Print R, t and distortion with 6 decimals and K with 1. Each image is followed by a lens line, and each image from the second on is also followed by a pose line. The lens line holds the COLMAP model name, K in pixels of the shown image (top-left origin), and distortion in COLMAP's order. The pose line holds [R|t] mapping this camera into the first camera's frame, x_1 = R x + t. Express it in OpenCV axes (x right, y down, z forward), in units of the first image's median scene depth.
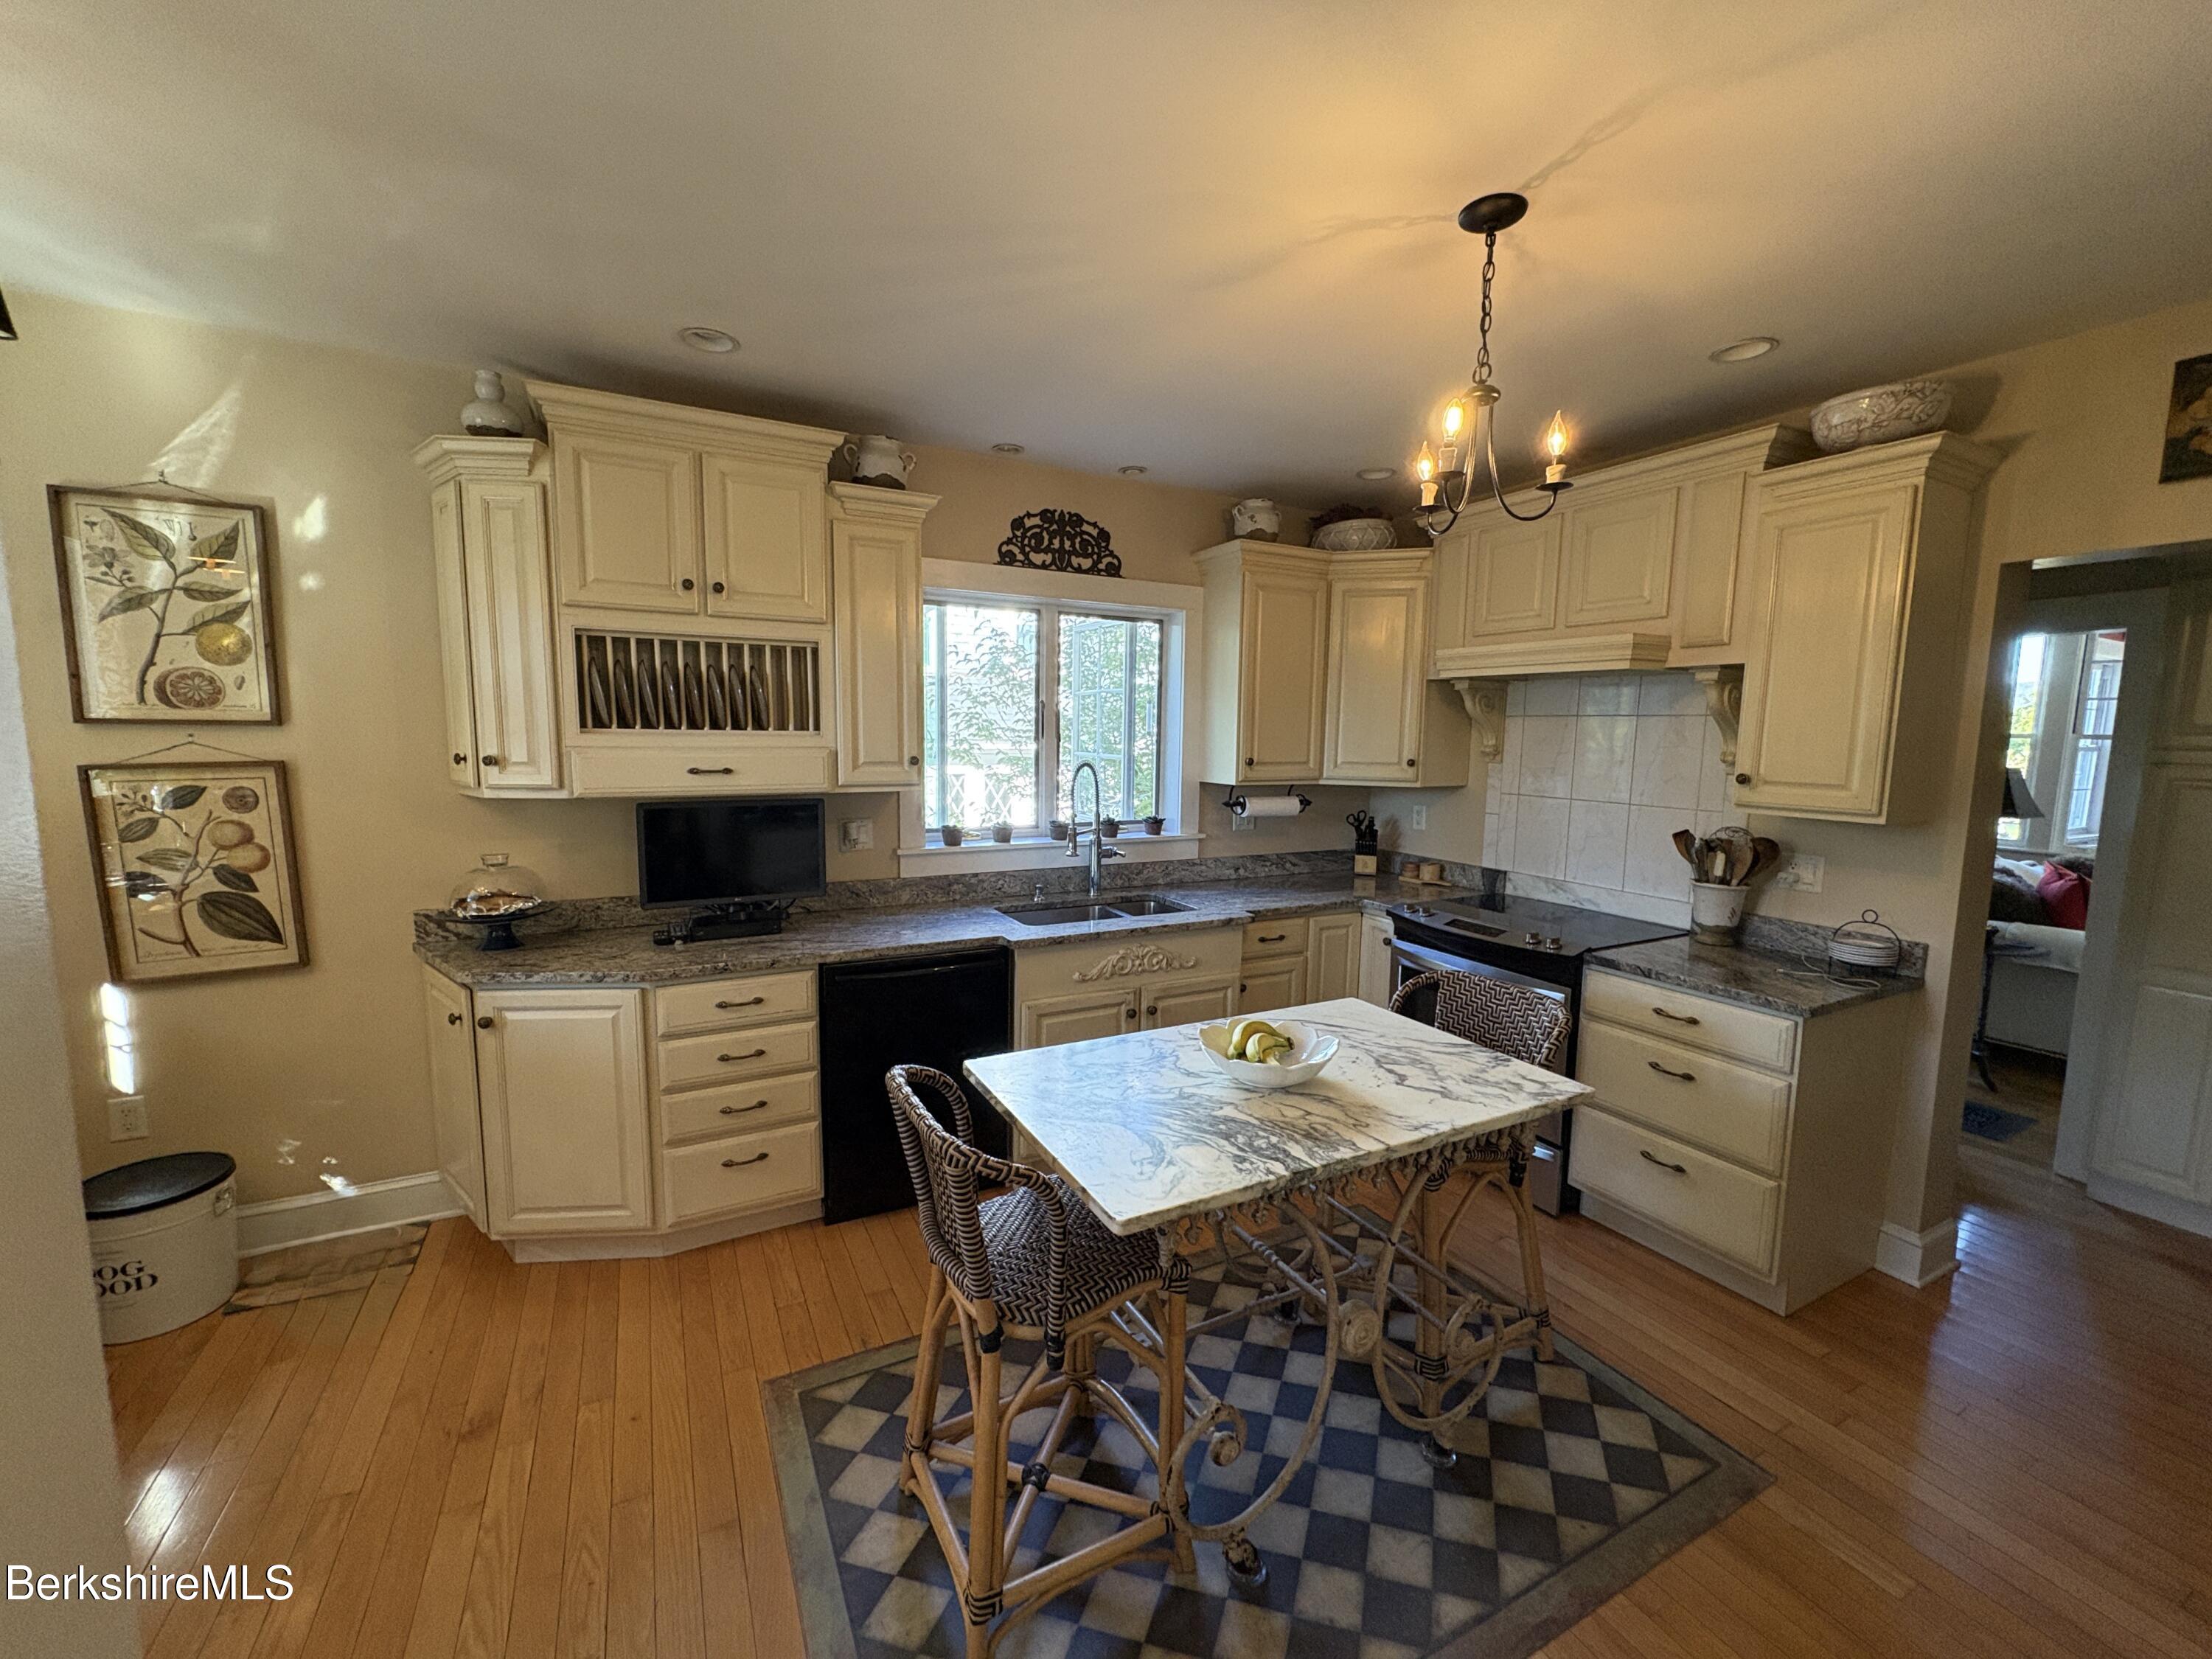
lens RADIAL K [[879.2, 0, 1105.4], [0, 879.2, 832.8], [0, 0, 1]] dist [0.000583, 0.000420]
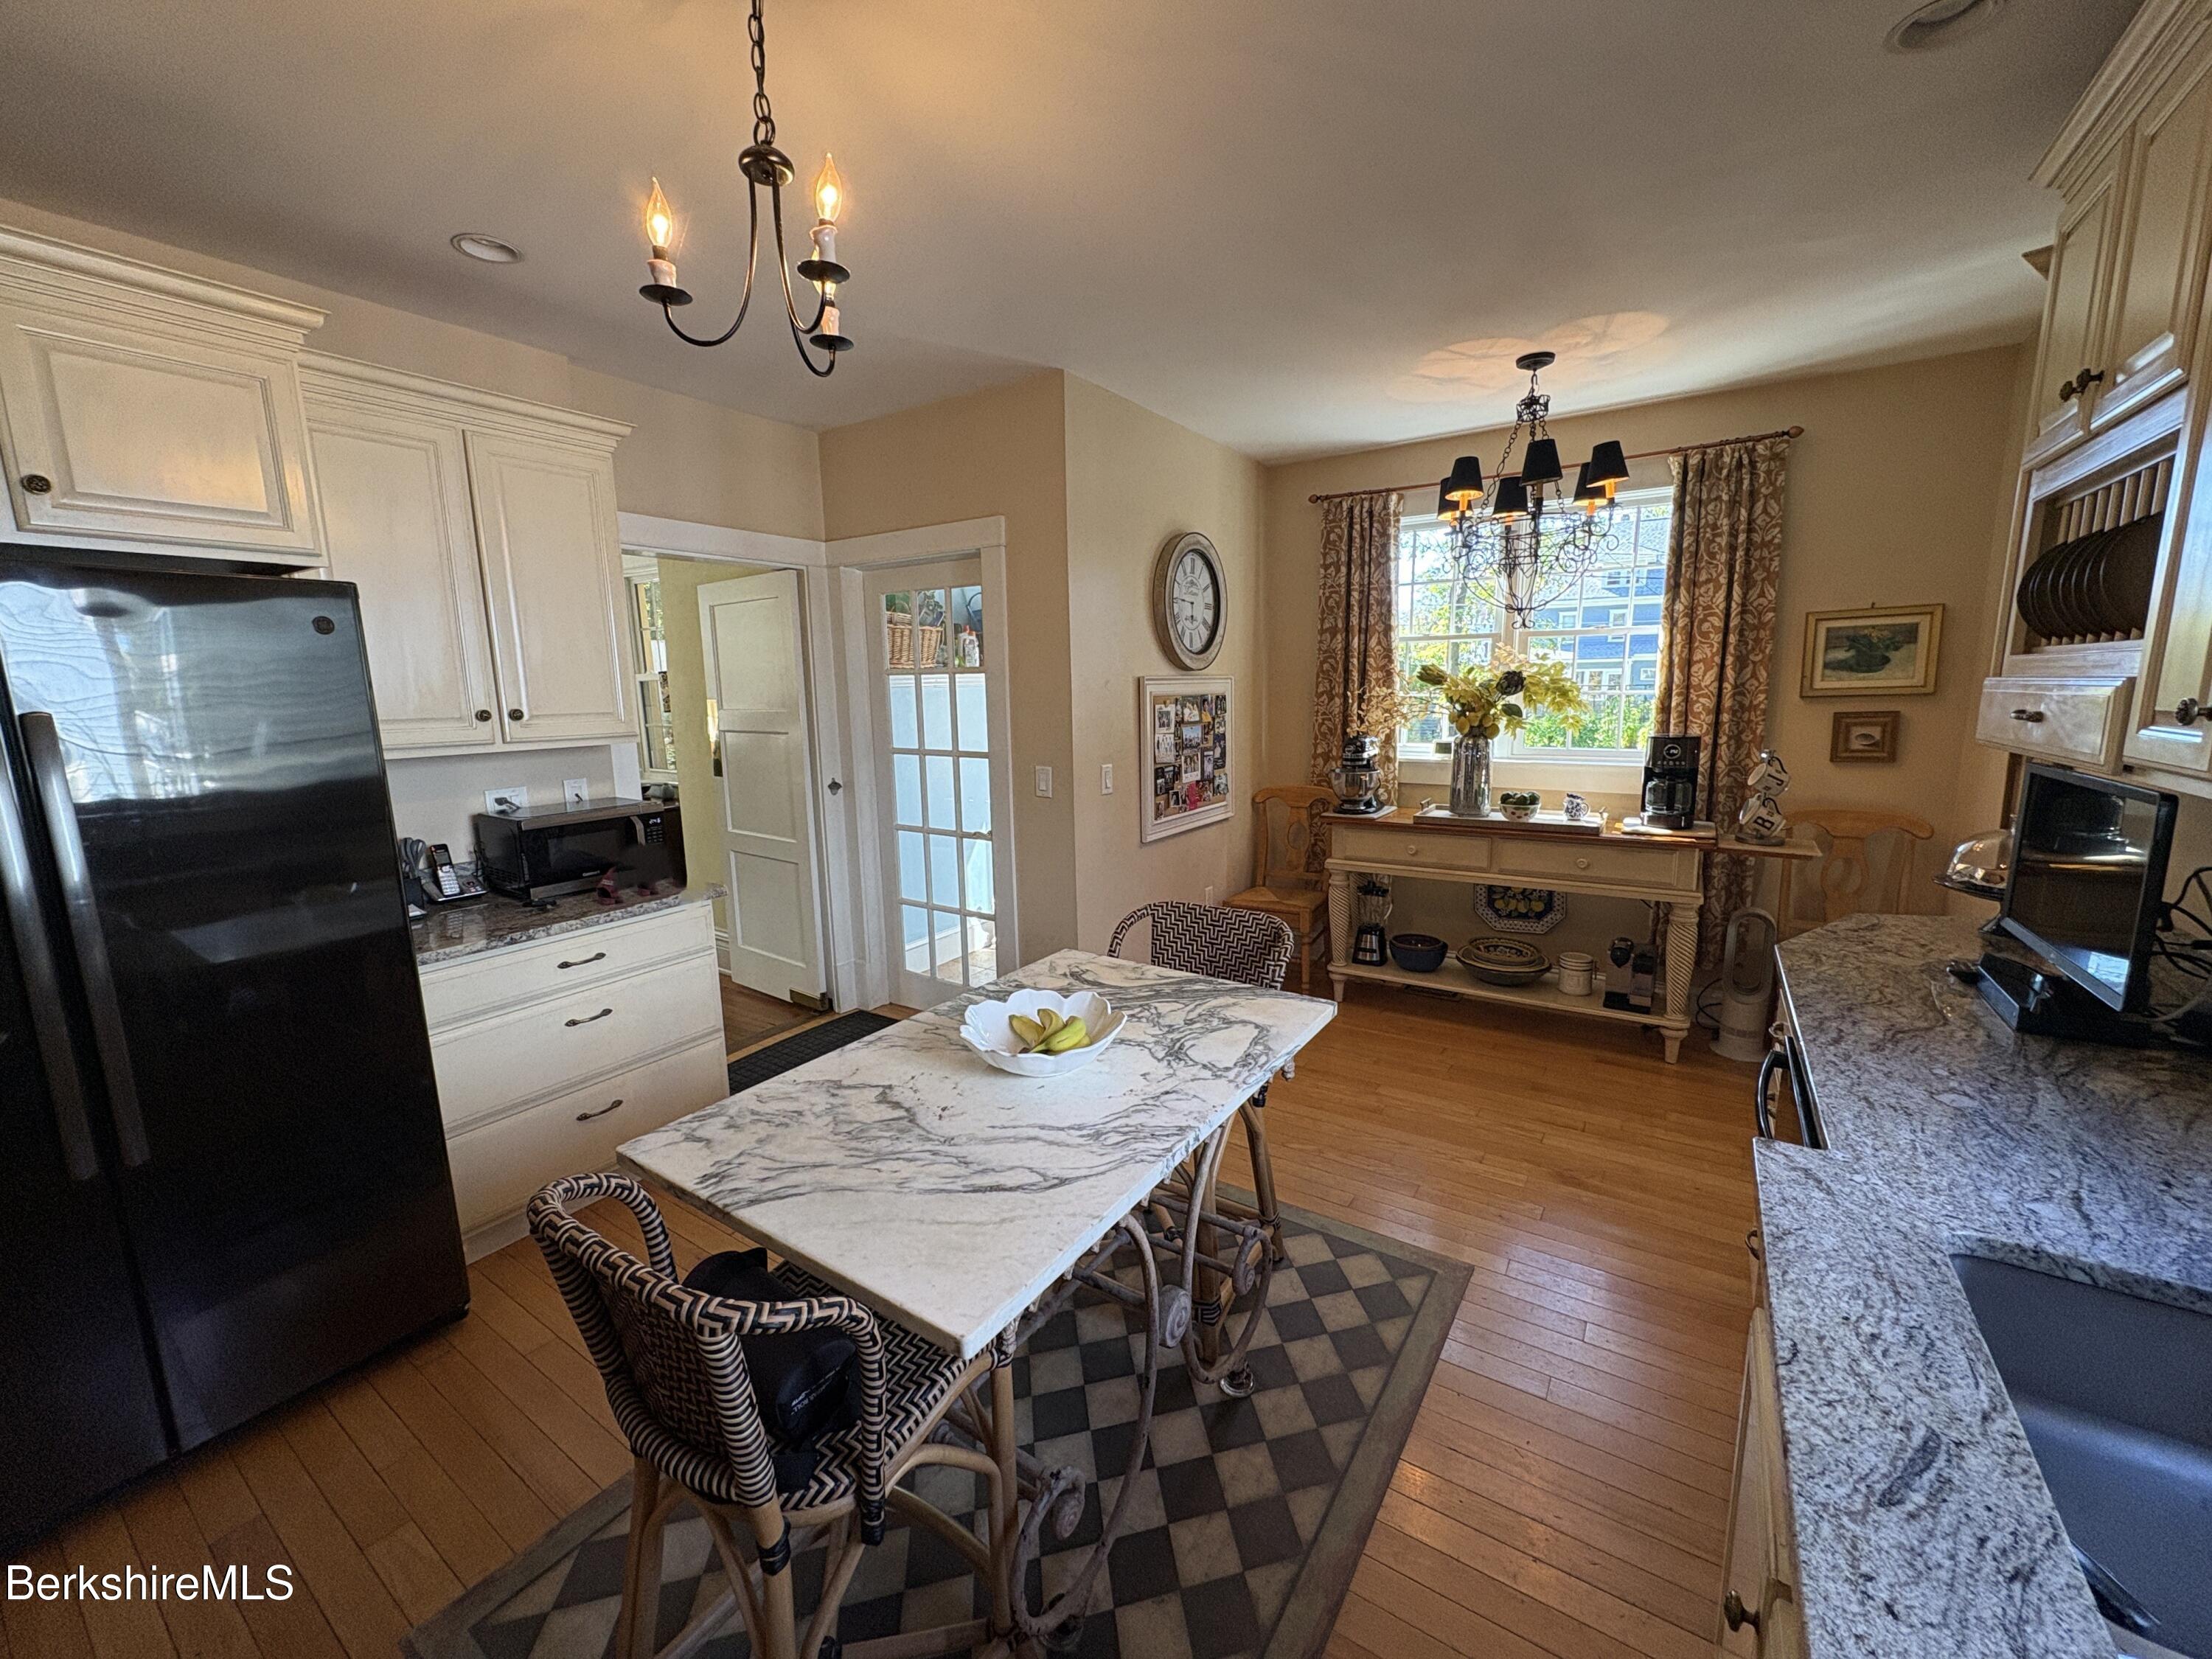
lens RADIAL K [[879.2, 0, 1110.5], [0, 879.2, 828.6], [0, 0, 1]] dist [0.000583, 0.000420]
pose [[-0.880322, 0.077596, -0.467988, 0.490868], [-0.049102, 0.966327, 0.252589, -0.152133], [0.471829, 0.245338, -0.846869, 1.644890]]
